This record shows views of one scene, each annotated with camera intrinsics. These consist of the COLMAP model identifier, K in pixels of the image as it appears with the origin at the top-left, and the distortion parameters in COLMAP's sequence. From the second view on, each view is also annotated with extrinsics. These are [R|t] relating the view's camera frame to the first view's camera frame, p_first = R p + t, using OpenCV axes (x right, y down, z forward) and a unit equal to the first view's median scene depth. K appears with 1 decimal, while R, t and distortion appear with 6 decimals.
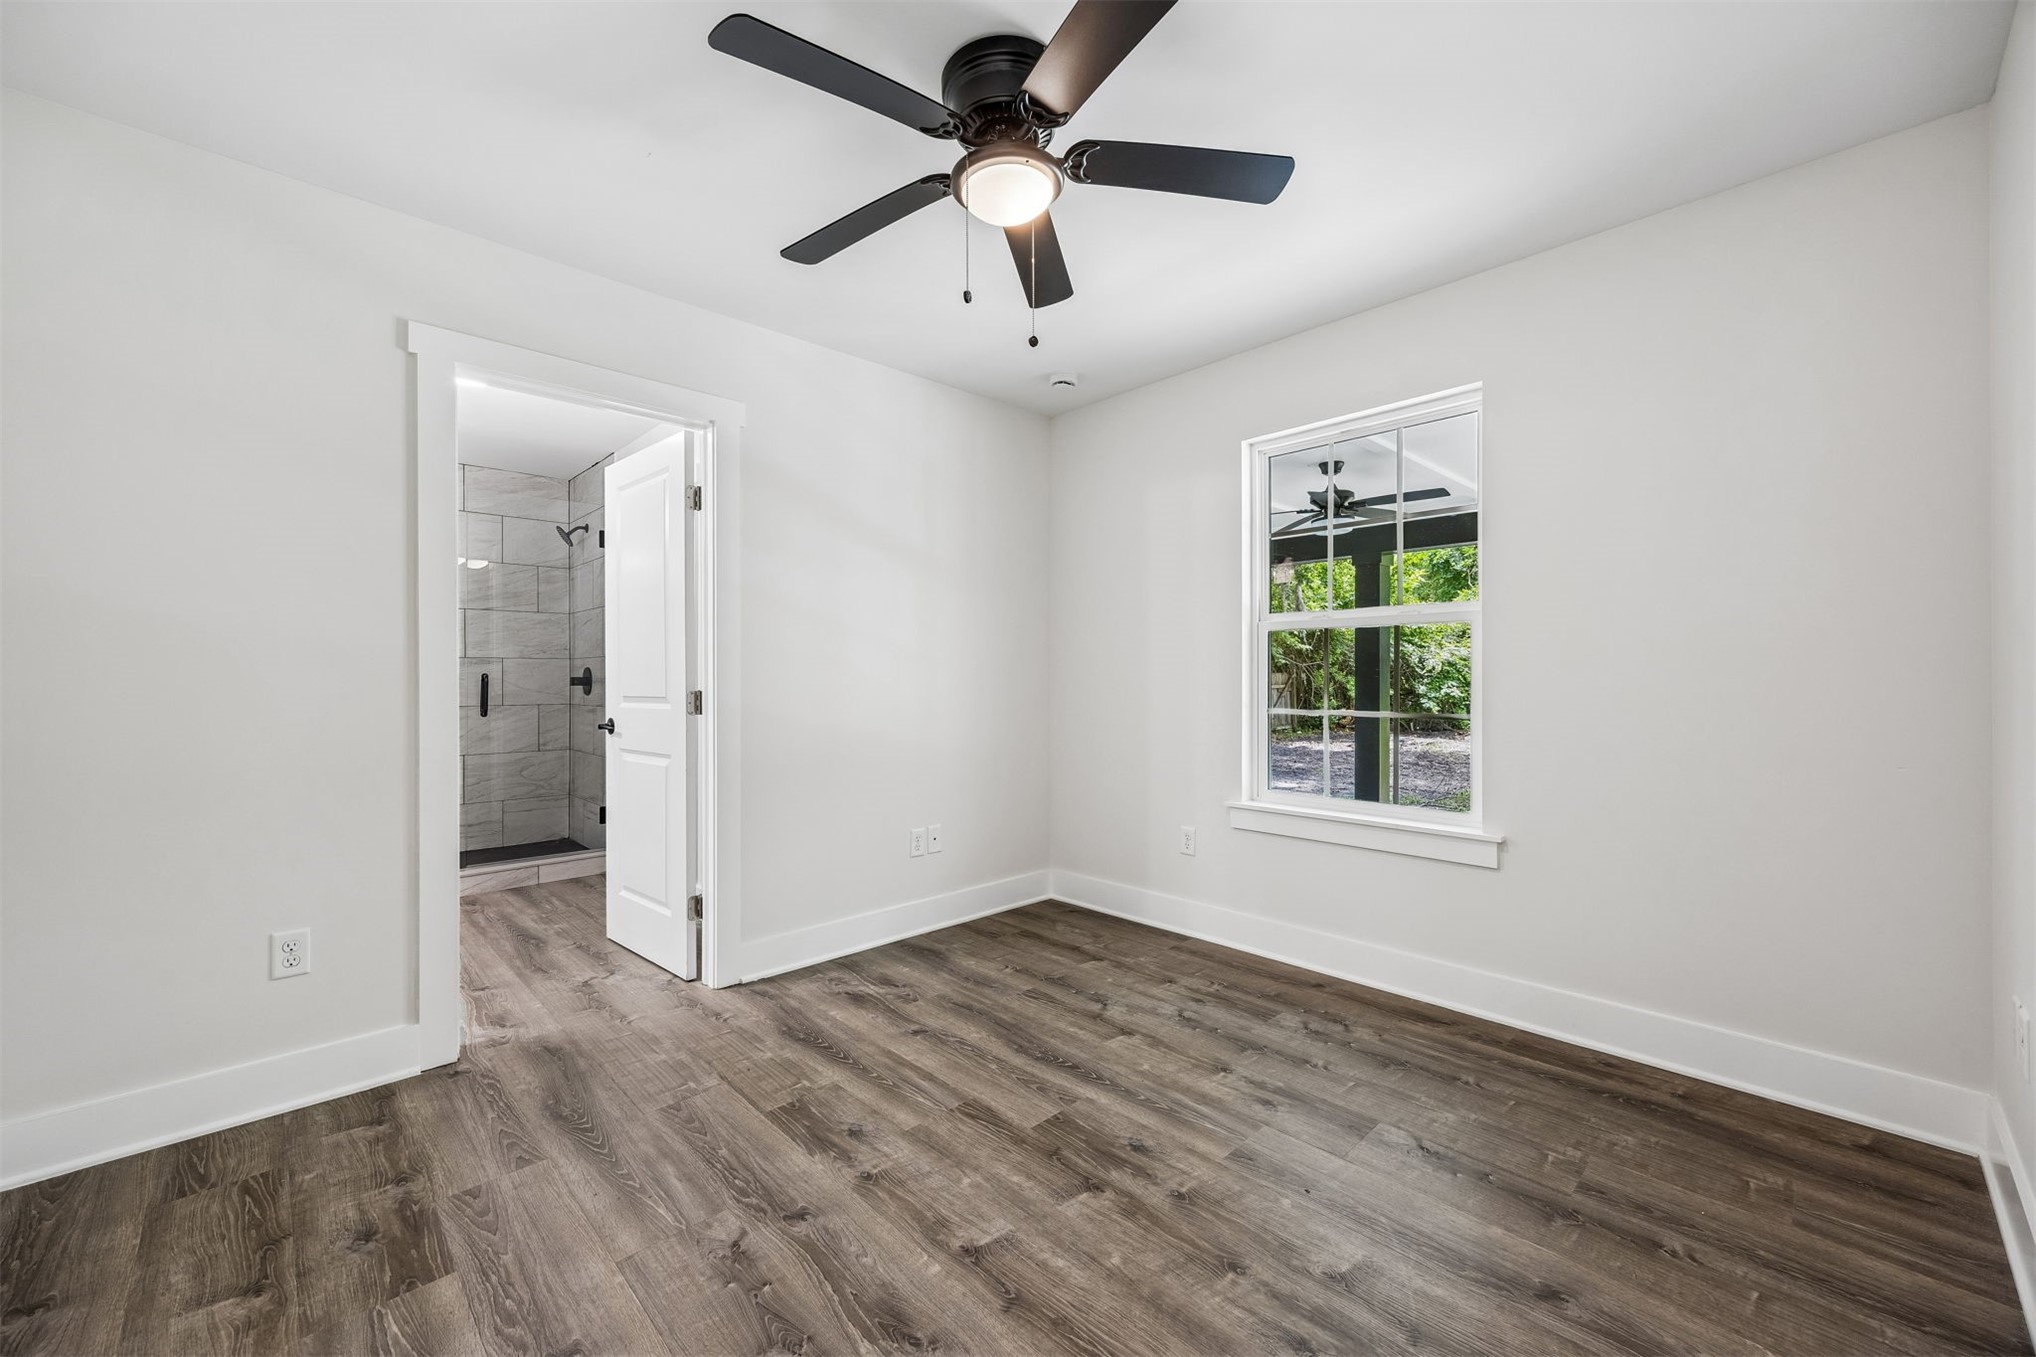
lens RADIAL K [[797.3, 0, 1007.8], [0, 797.3, 680.6], [0, 0, 1]] dist [0.000306, 0.000173]
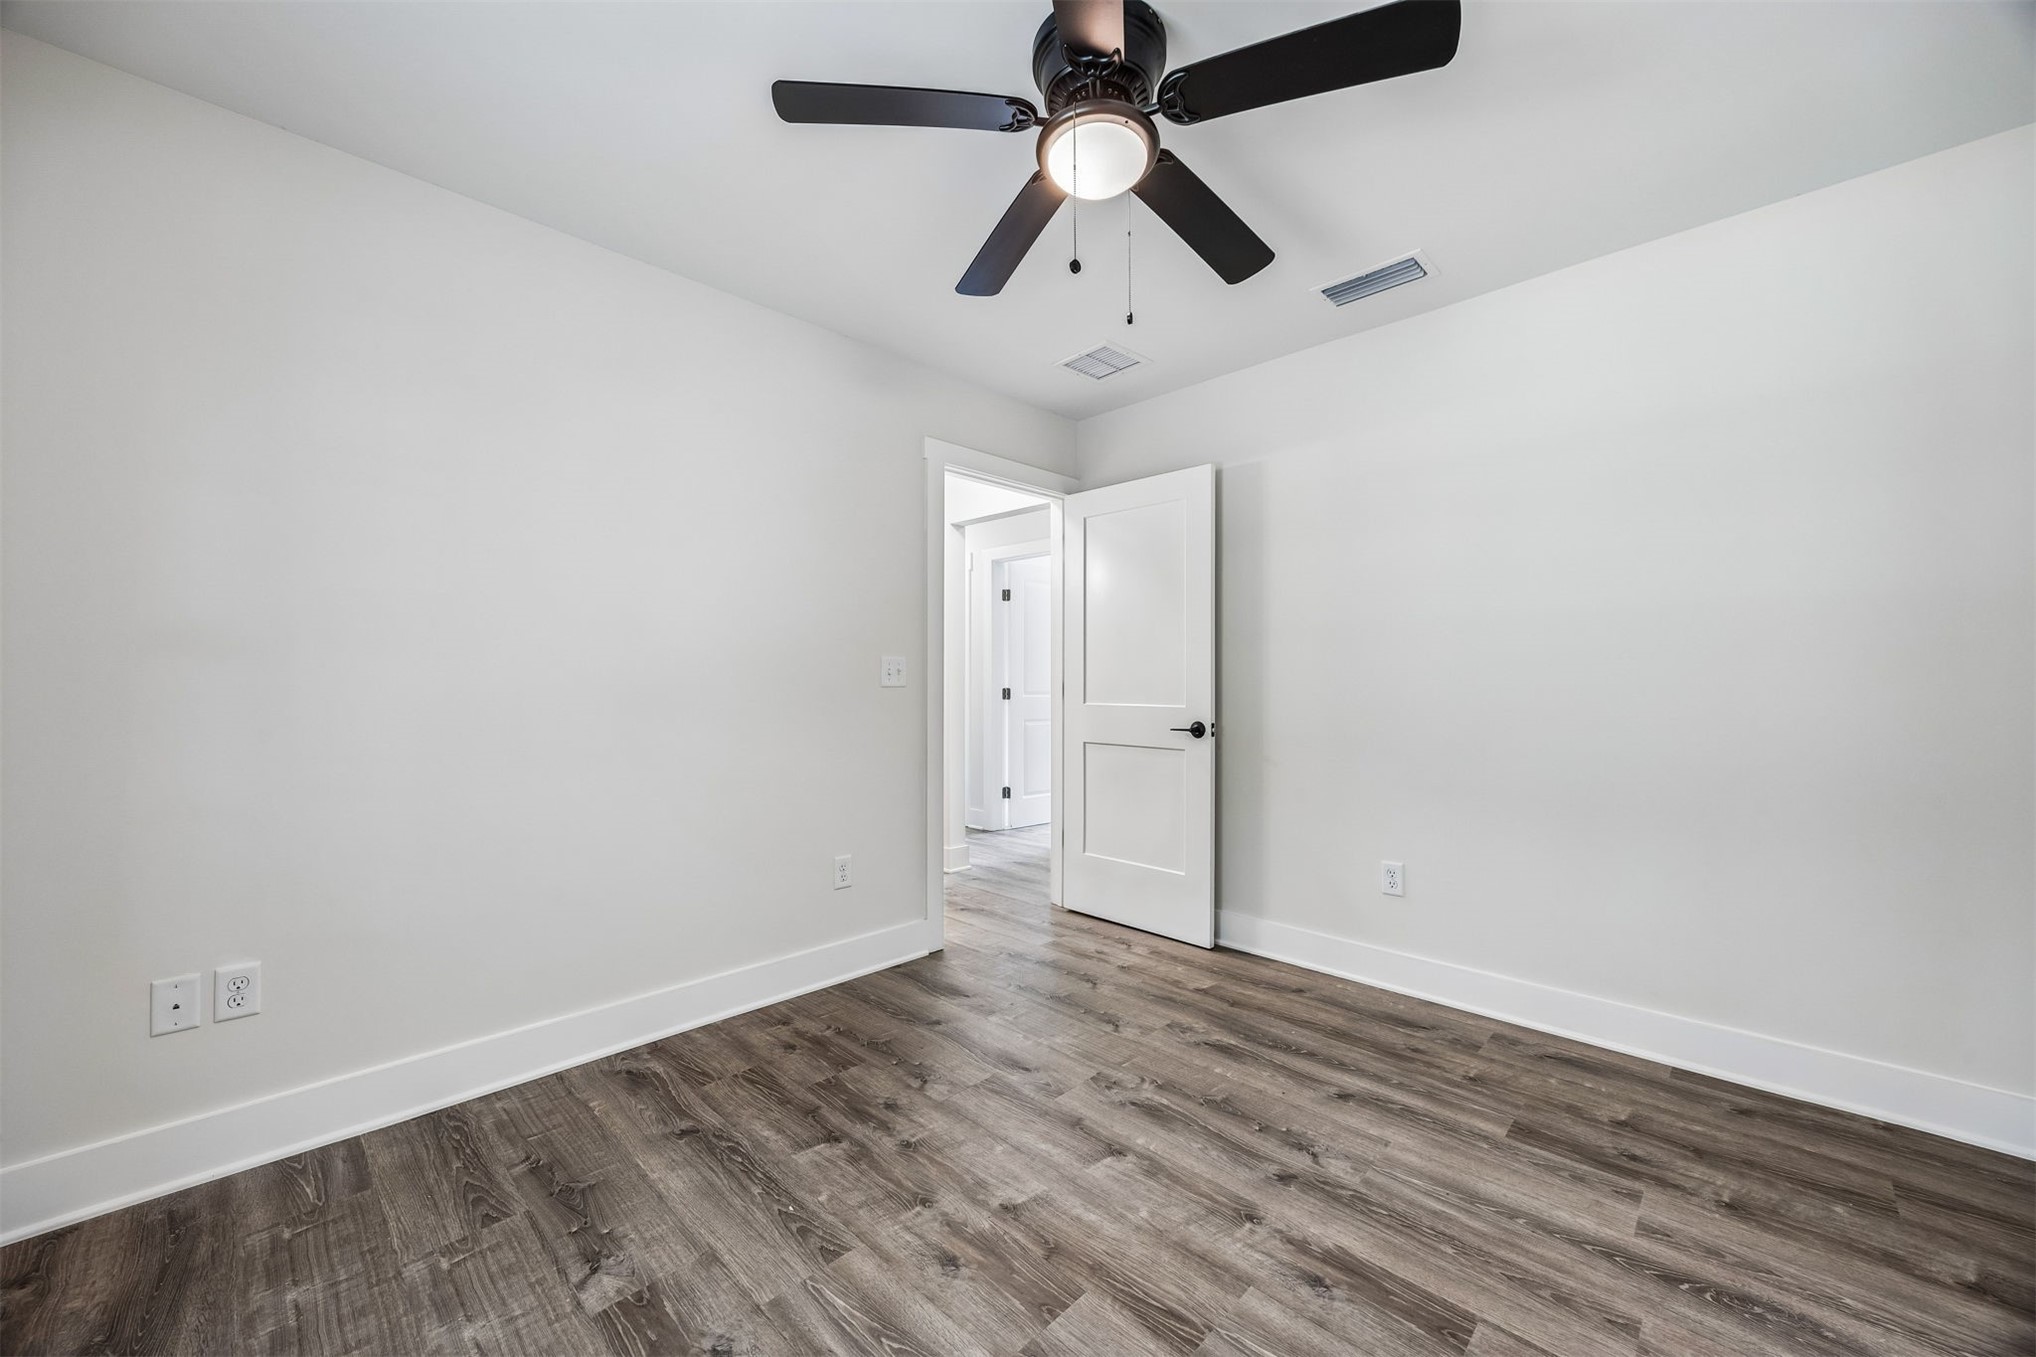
lens RADIAL K [[767.2, 0, 1011.2], [0, 767.2, 681.4], [0, 0, 1]] dist [-0.002085, -0.000178]
pose [[-0.999407, 0.001623, -0.034408, 0.137359], [0.001684, 0.999997, -0.001728, -0.003957], [0.034405, -0.001785, -0.999406, 1.928660]]
